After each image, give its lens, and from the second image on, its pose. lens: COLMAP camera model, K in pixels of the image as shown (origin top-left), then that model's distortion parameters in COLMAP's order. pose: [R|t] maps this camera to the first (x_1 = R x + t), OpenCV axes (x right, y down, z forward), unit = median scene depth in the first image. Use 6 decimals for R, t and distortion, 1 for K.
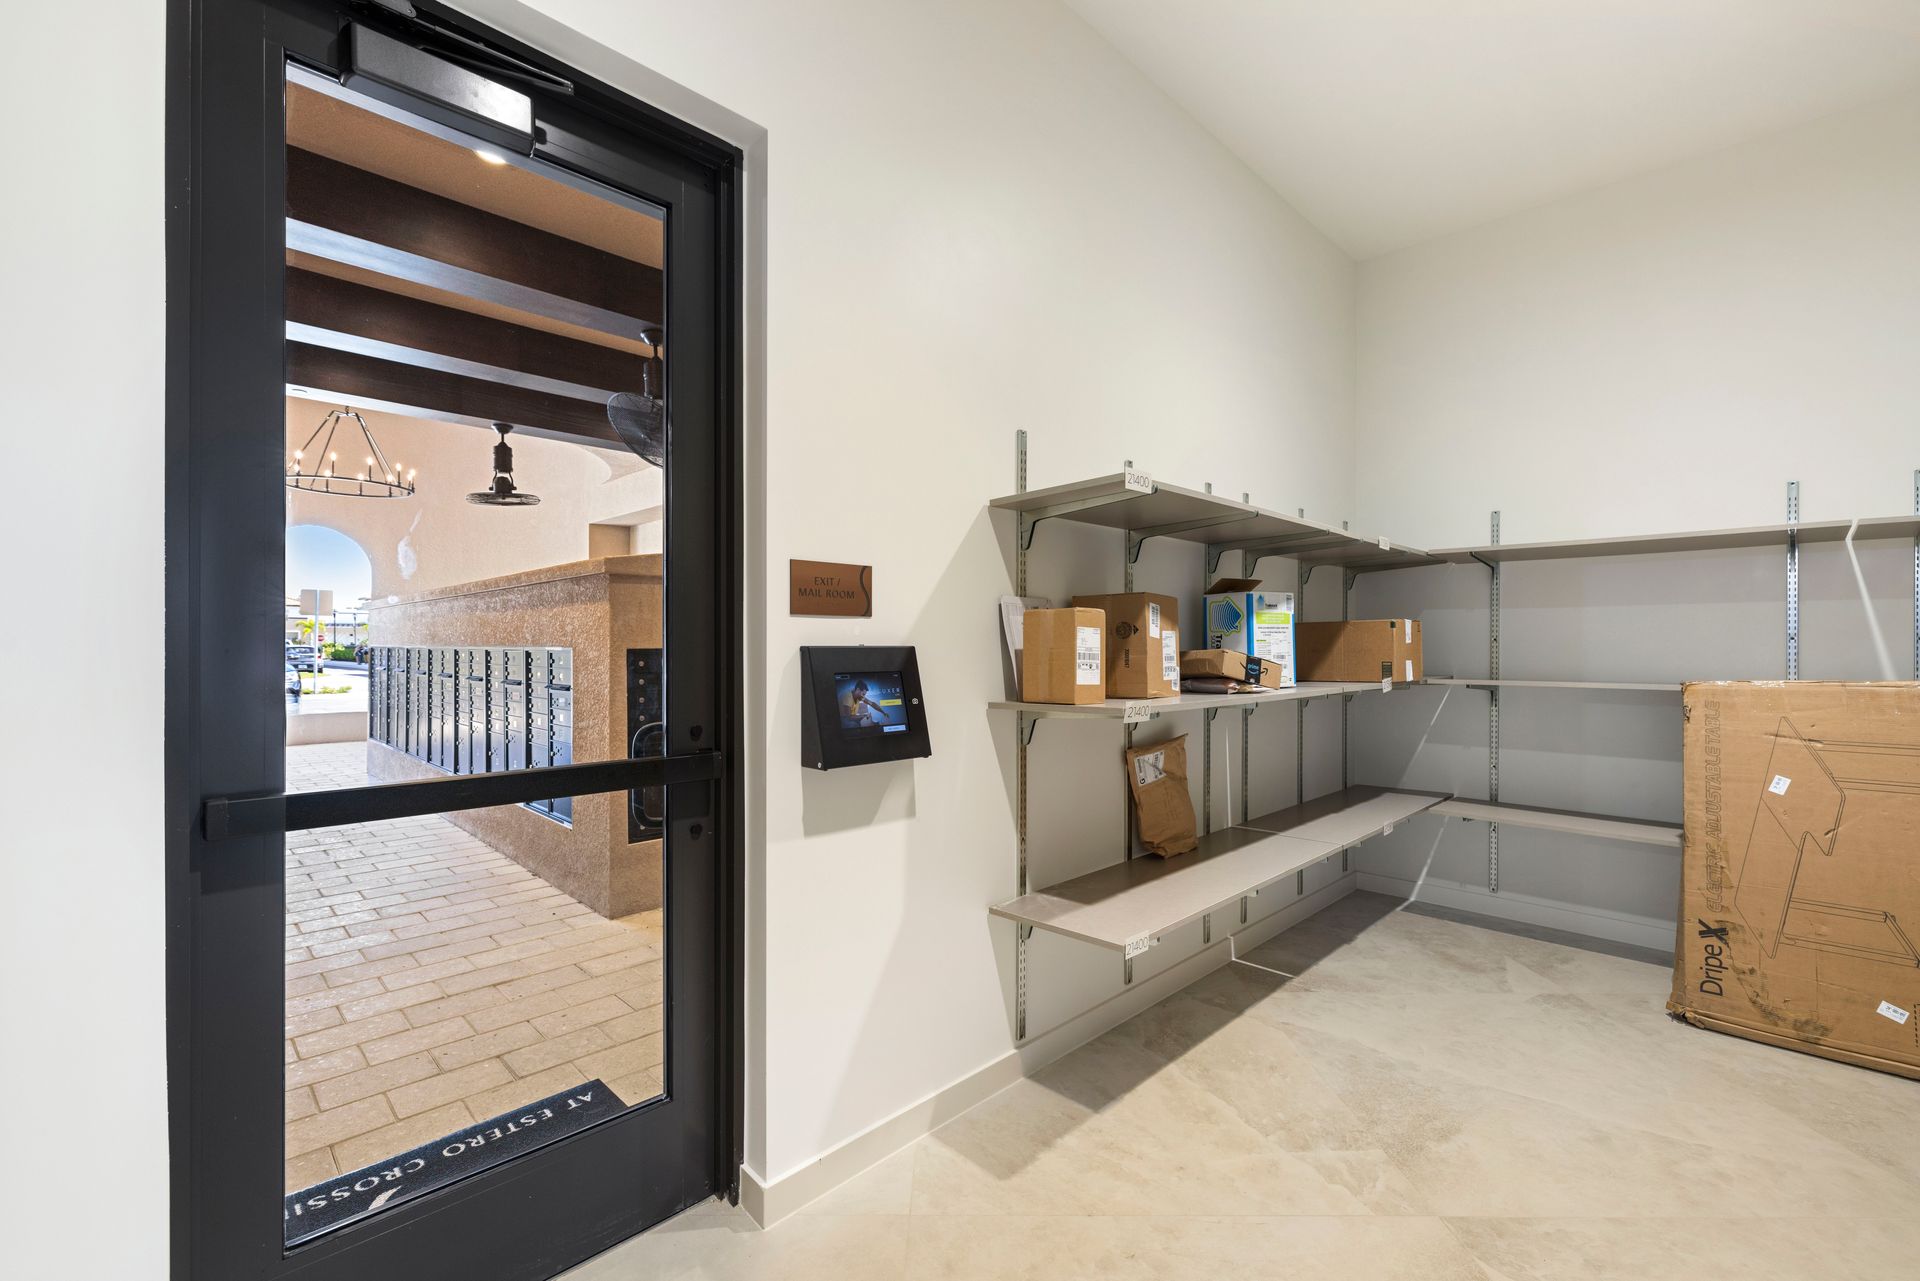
lens RADIAL K [[815.1, 0, 954.1], [0, 815.1, 649.5], [0, 0, 1]] dist [0.005182, -0.000250]
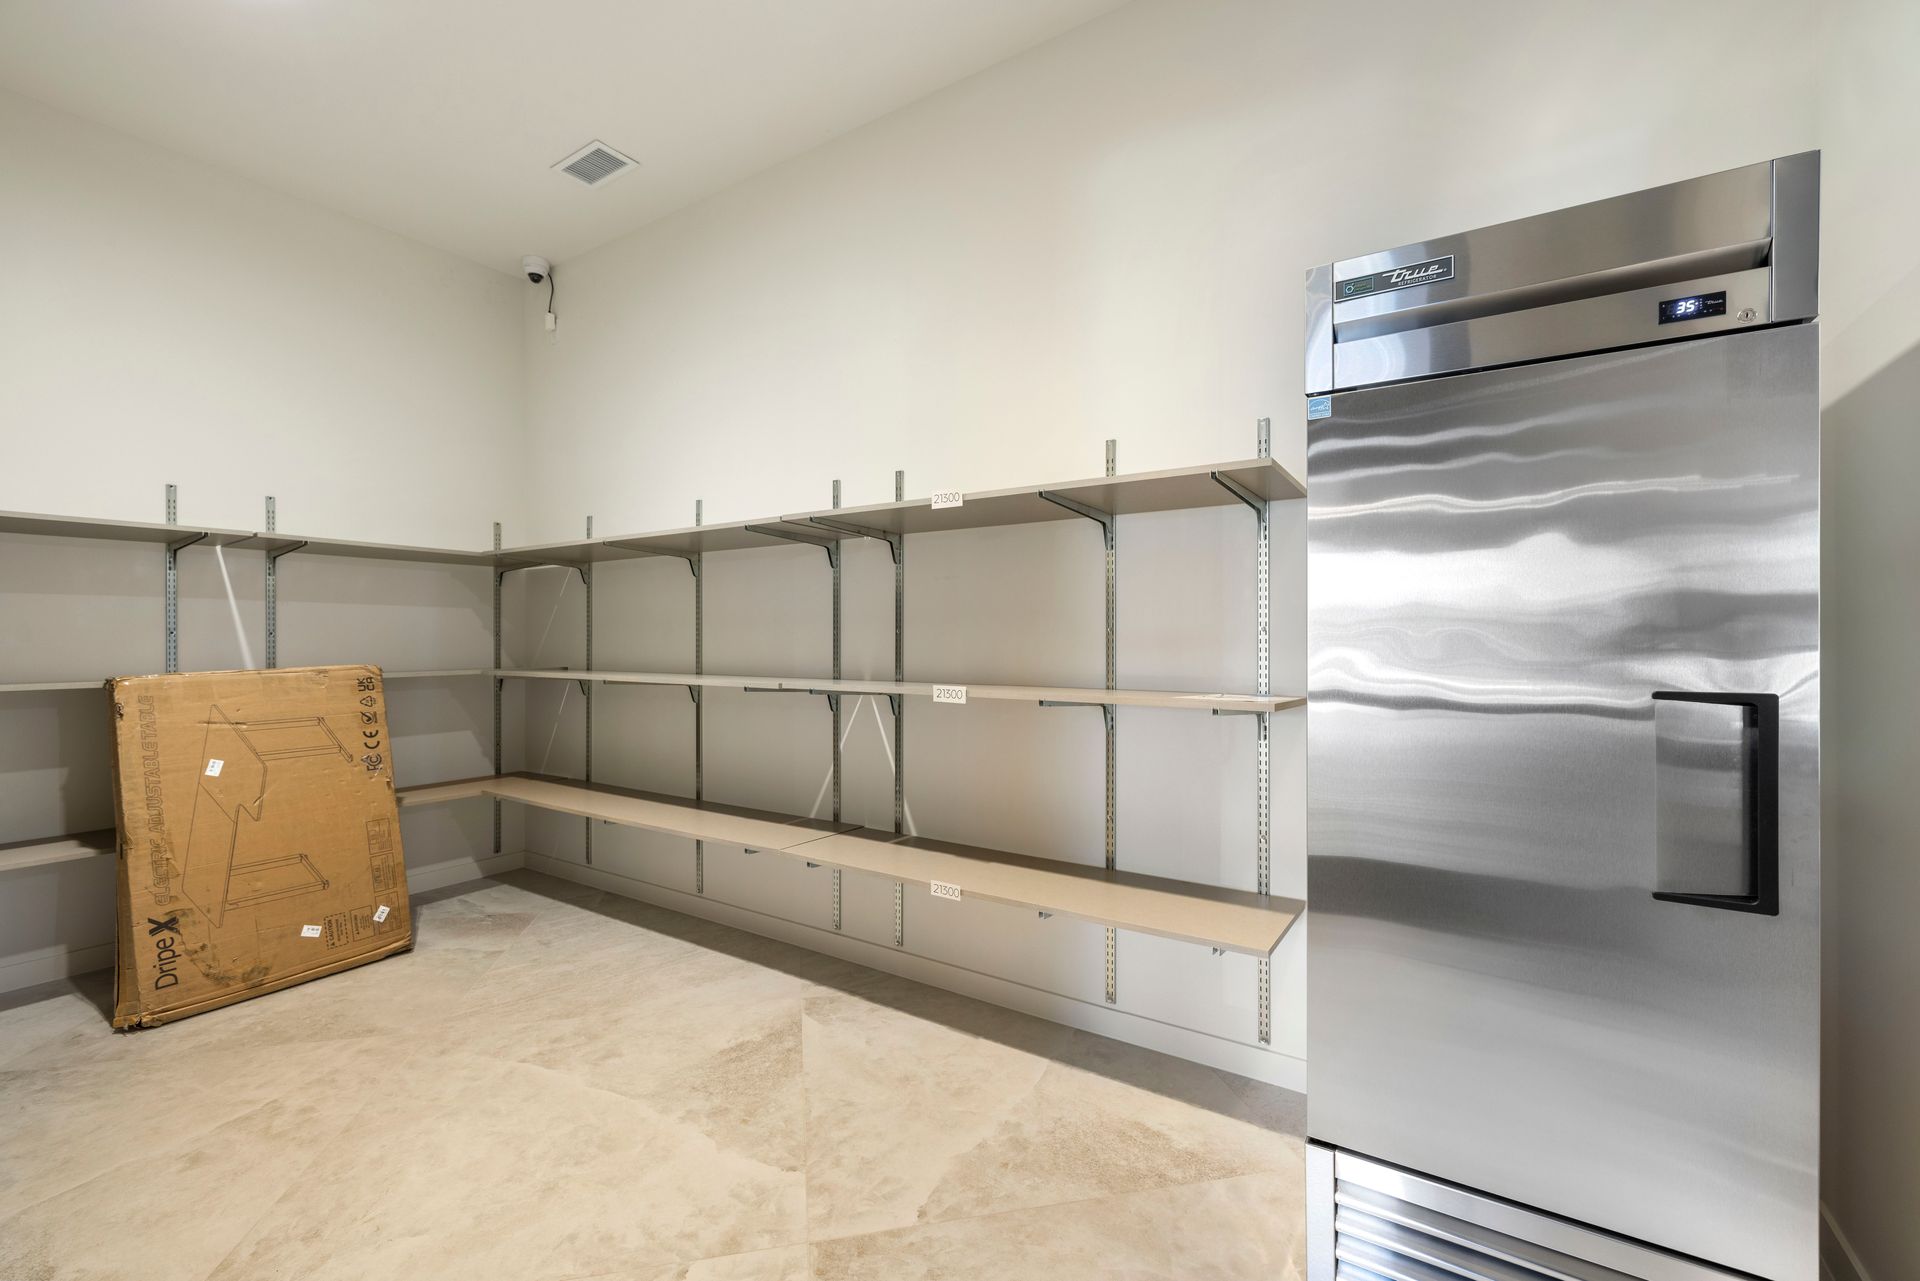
lens RADIAL K [[815.1, 0, 954.5], [0, 815.1, 635.2], [0, 0, 1]] dist [0.005182, -0.000250]
pose [[-0.207342, 0.004061, 0.978260, -0.260224], [0.006512, 0.999975, -0.002770, -0.001072], [-0.978247, 0.005796, -0.207363, 0.265729]]
